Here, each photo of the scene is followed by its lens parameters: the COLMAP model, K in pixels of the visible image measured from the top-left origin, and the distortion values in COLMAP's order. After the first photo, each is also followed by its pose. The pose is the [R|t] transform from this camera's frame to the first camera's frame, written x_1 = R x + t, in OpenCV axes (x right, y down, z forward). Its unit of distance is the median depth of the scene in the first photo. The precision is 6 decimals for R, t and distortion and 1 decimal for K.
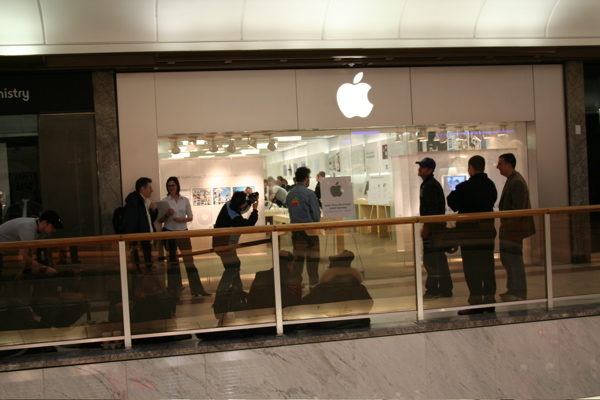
lens RADIAL K [[860.0, 0, 299.9], [0, 860.0, 193.8], [0, 0, 1]] dist [-0.020048, 0.000000]
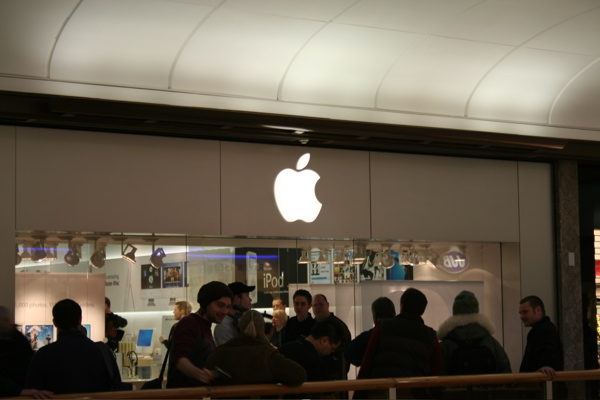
lens RADIAL K [[1600.5, 0, 322.0], [0, 1600.5, 179.9], [0, 0, 1]] dist [0.178377, 0.000000]
pose [[0.906089, 0.074142, 0.416541, -0.423151], [-0.025972, 0.992416, -0.120149, 0.024231], [-0.422290, 0.098047, 0.901143, -0.096680]]
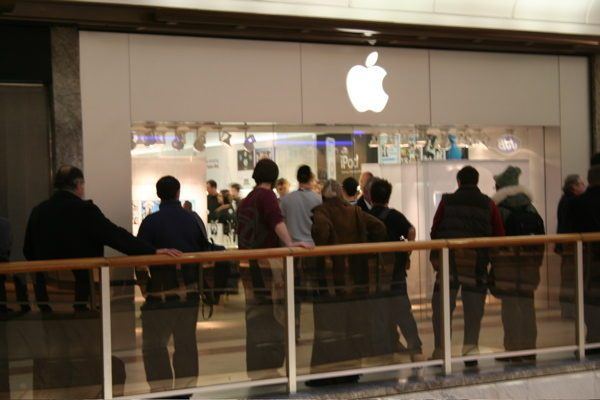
lens RADIAL K [[1399.0, 0, 314.9], [0, 1399.0, 193.8], [0, 0, 1]] dist [0.058155, 0.000000]
pose [[0.929616, 0.028831, 0.367400, -0.430130], [-0.016886, 0.999220, -0.035686, 0.029098], [-0.368143, 0.026971, 0.929378, -0.128166]]
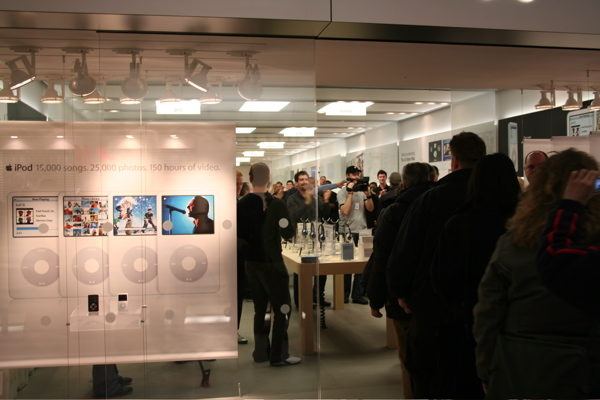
lens RADIAL K [[657.9, 0, 318.1], [0, 657.9, 195.2], [0, 0, 1]] dist [-0.081229, 0.000000]
pose [[0.998991, 0.039648, 0.021077, -0.009634], [-0.039506, 0.999194, -0.007134, -0.009437], [-0.021343, 0.006294, 0.999752, 0.751266]]
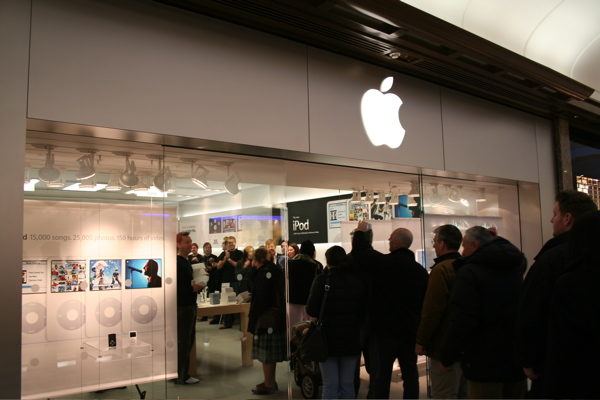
lens RADIAL K [[529.2, 0, 302.6], [0, 529.2, 197.7], [0, 0, 1]] dist [-0.083097, -0.031229]
pose [[0.875484, 0.076018, 0.477231, -0.158163], [-0.012269, 0.990728, -0.135305, -0.002909], [-0.483091, 0.112602, 0.868299, 0.712049]]
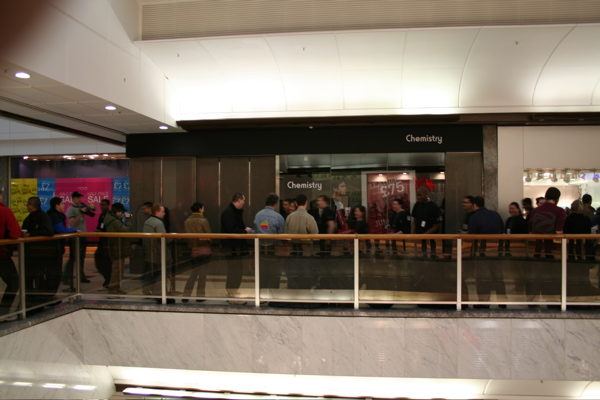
lens RADIAL K [[575.7, 0, 301.7], [0, 575.7, 198.7], [0, 0, 1]] dist [-0.029449, 0.000000]
pose [[0.952153, 0.046178, -0.302114, -0.220201], [-0.051532, 0.998623, -0.009773, 0.012785], [0.301246, 0.024874, 0.953222, -0.054528]]
